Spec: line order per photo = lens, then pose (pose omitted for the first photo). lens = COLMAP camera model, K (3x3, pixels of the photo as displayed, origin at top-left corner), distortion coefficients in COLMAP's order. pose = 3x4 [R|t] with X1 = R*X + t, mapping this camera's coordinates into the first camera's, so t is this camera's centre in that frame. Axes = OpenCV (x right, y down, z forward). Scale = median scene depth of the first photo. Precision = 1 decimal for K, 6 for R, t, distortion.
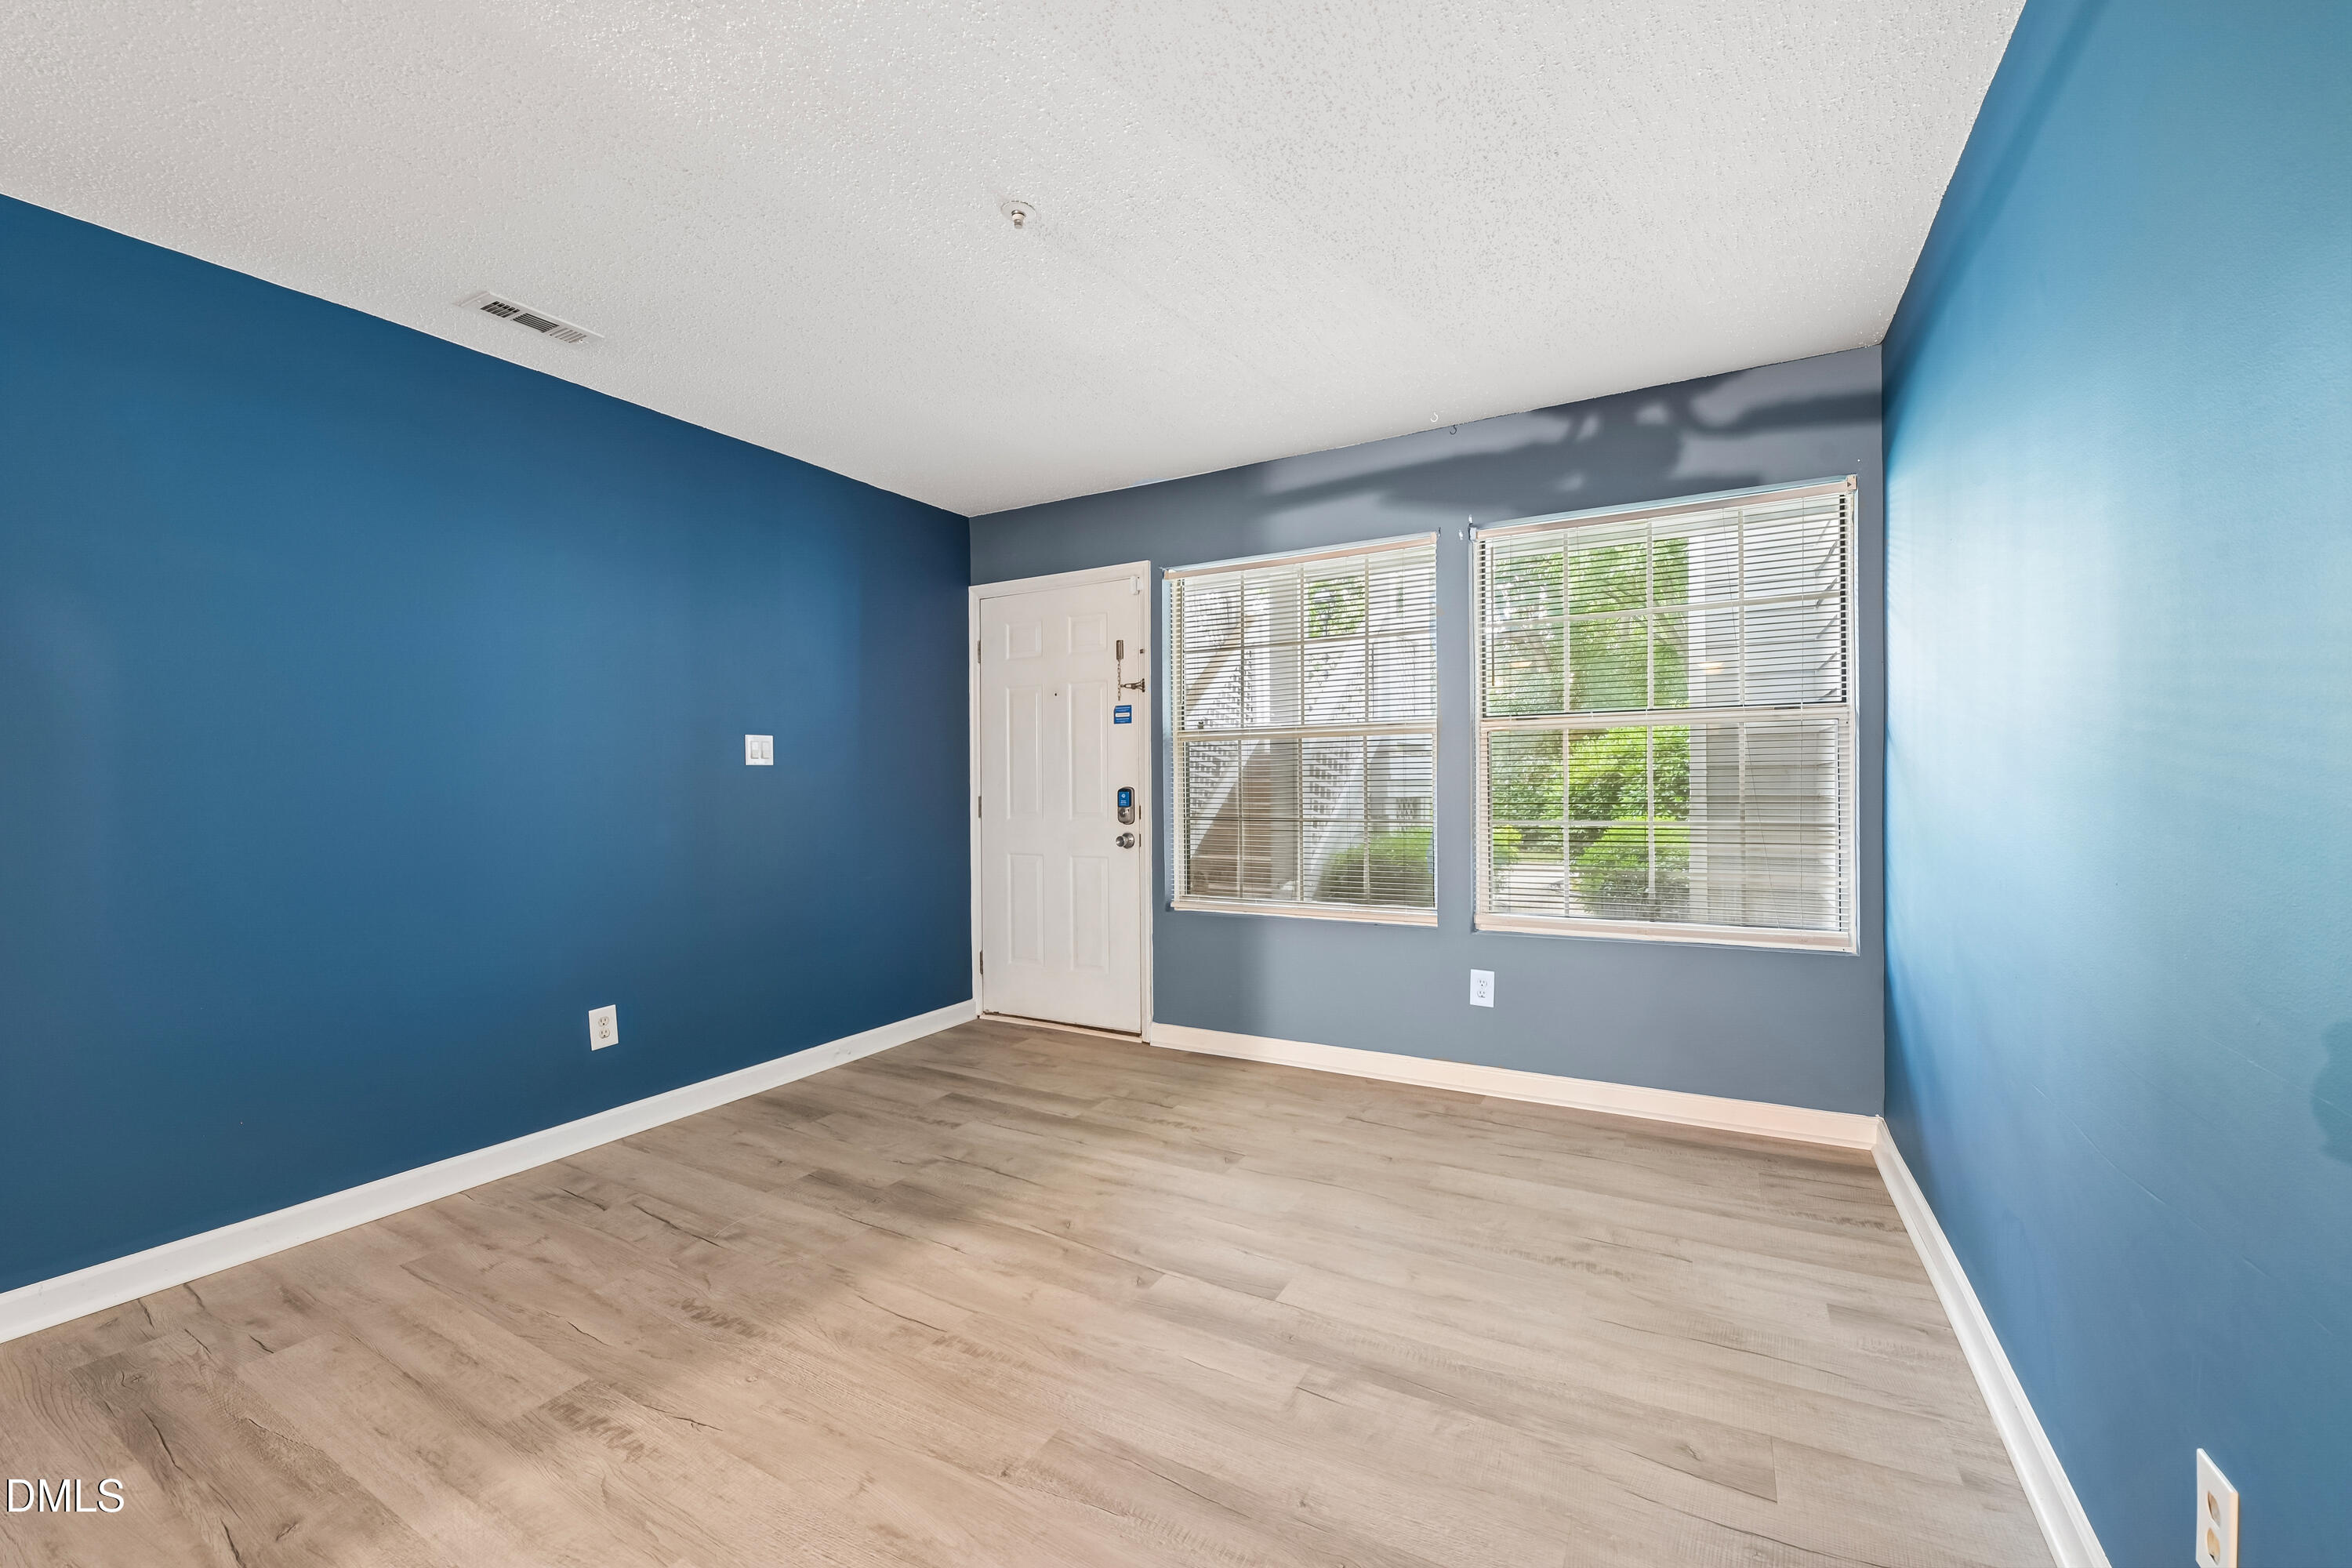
lens RADIAL K [[938.3, 0, 1189.0], [0, 938.3, 784.6], [0, 0, 1]] dist [-0.024062, -0.000619]
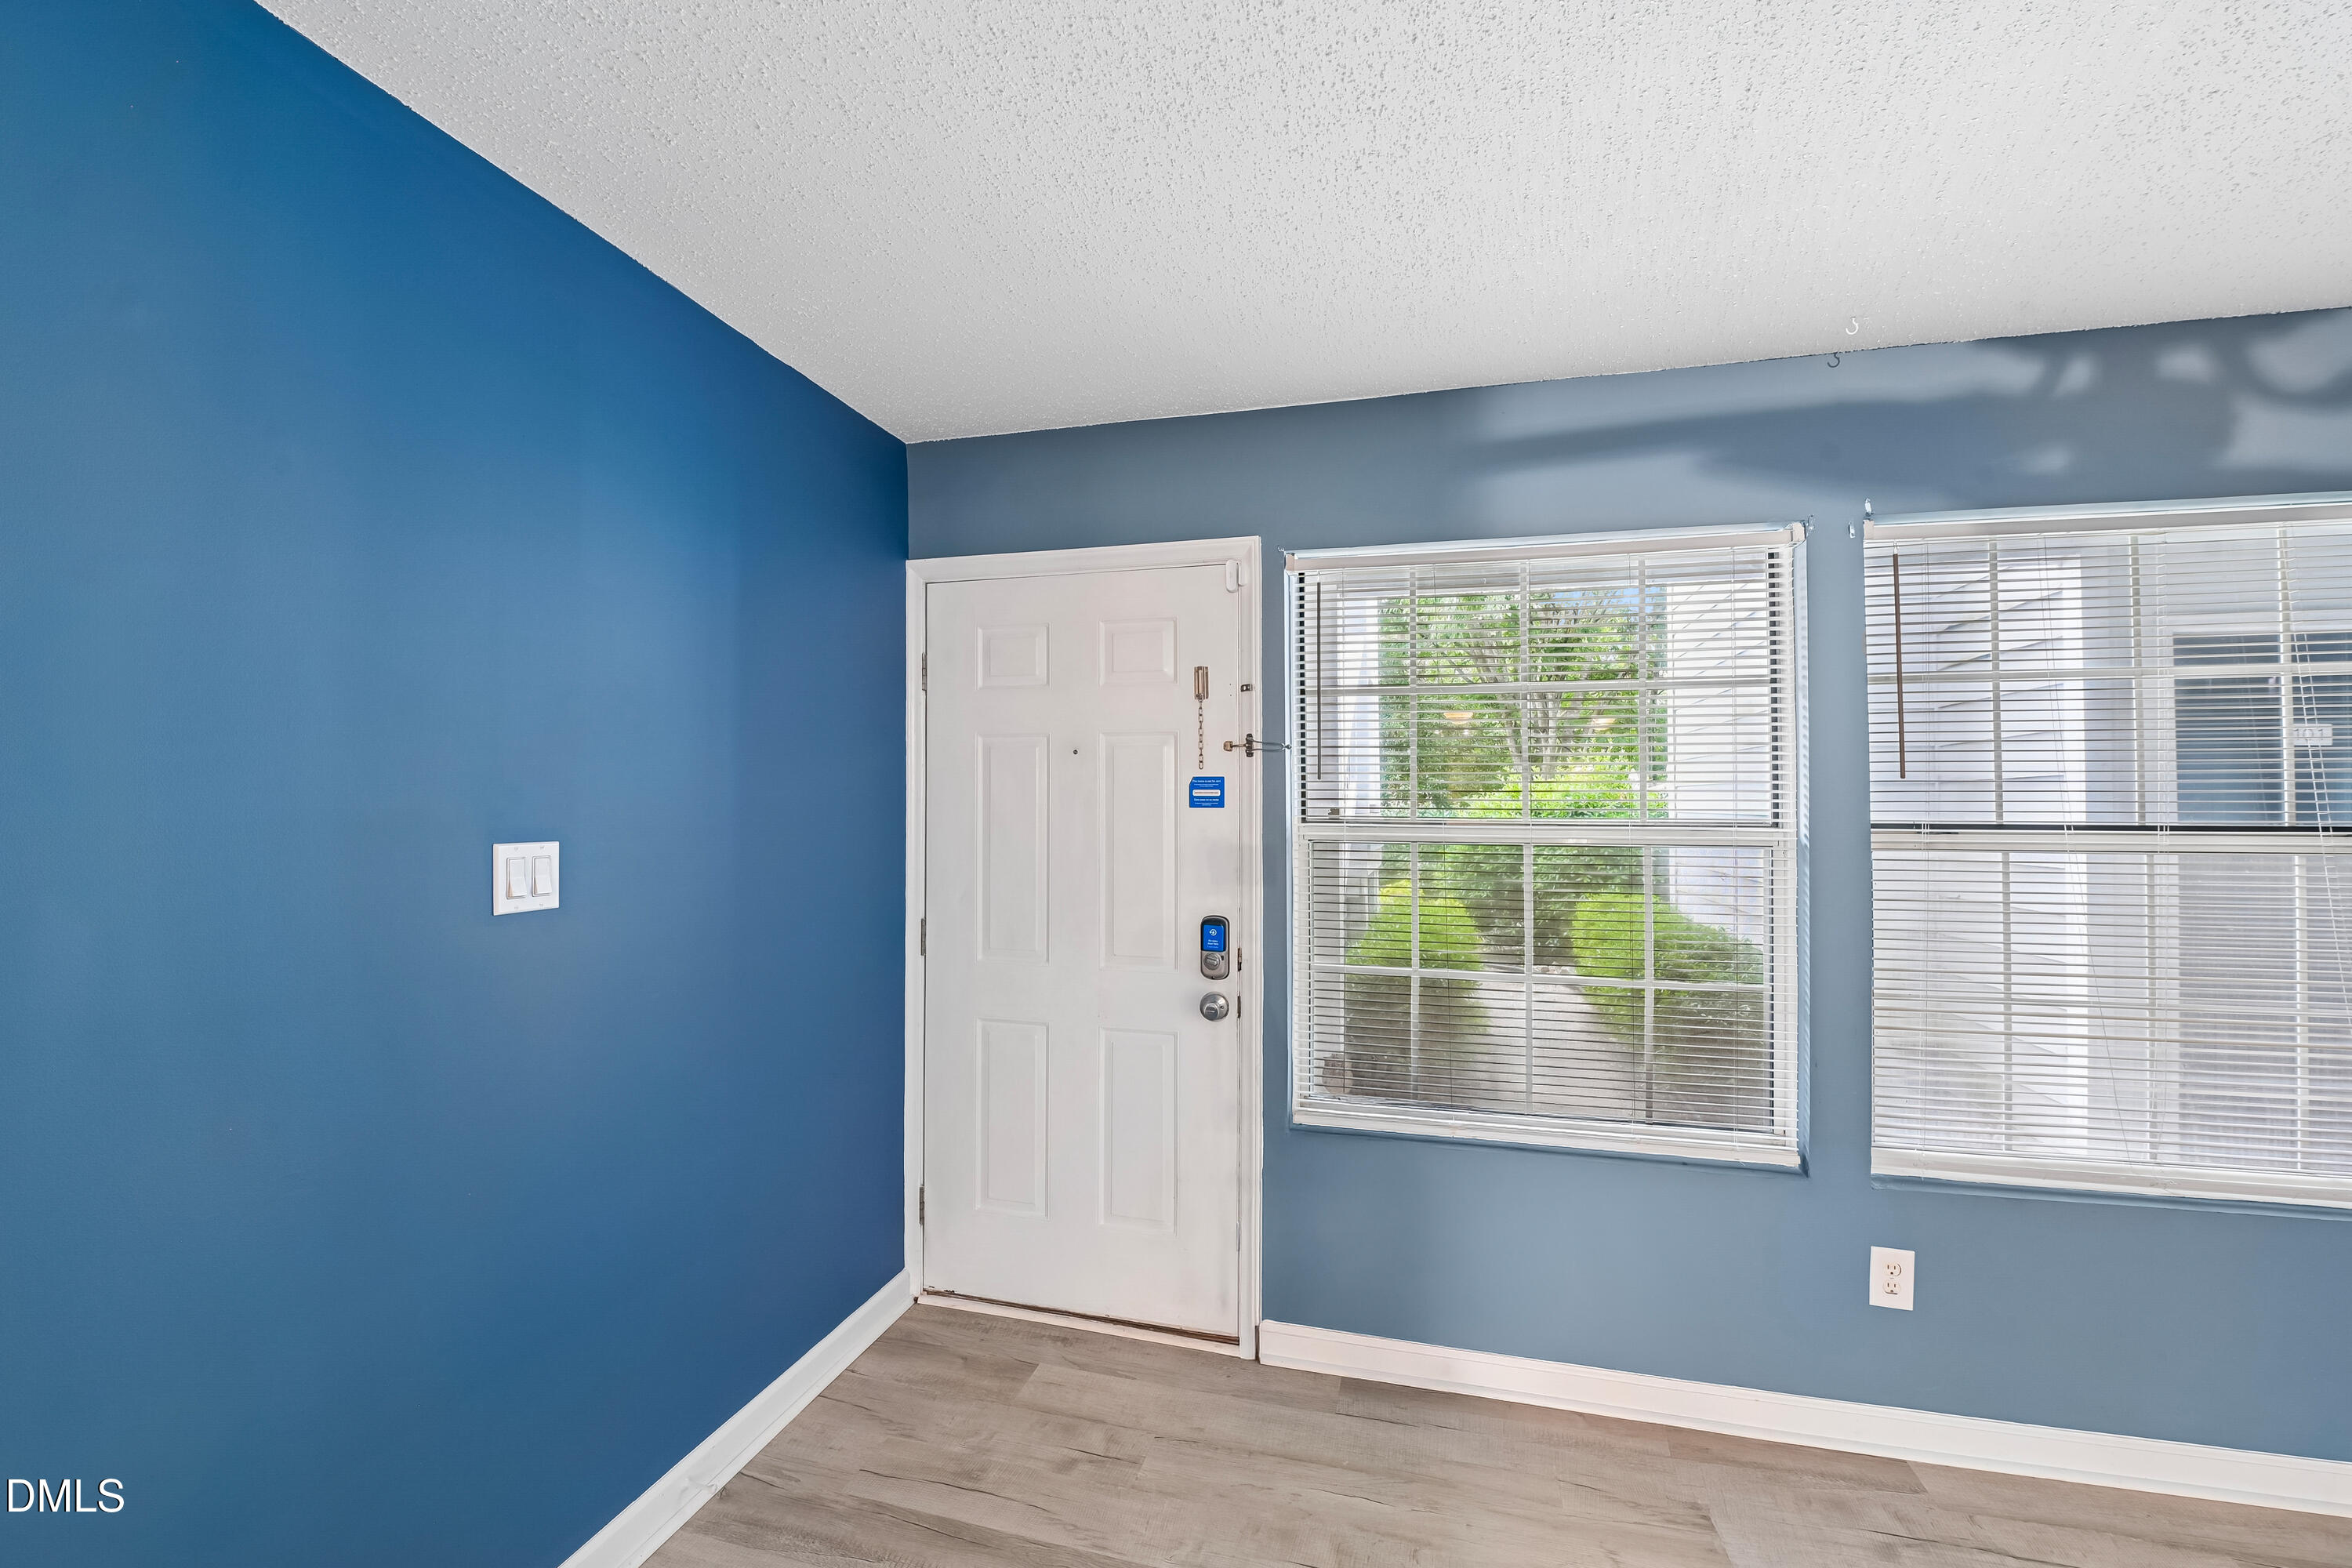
lens RADIAL K [[938.3, 0, 1171.4], [0, 938.3, 778.2], [0, 0, 1]] dist [-0.024062, -0.000619]
pose [[0.970459, 0.019629, 0.240468, -0.239078], [-0.014315, 0.999614, -0.023828, -0.070496], [-0.240843, 0.019682, 0.970365, 0.439272]]
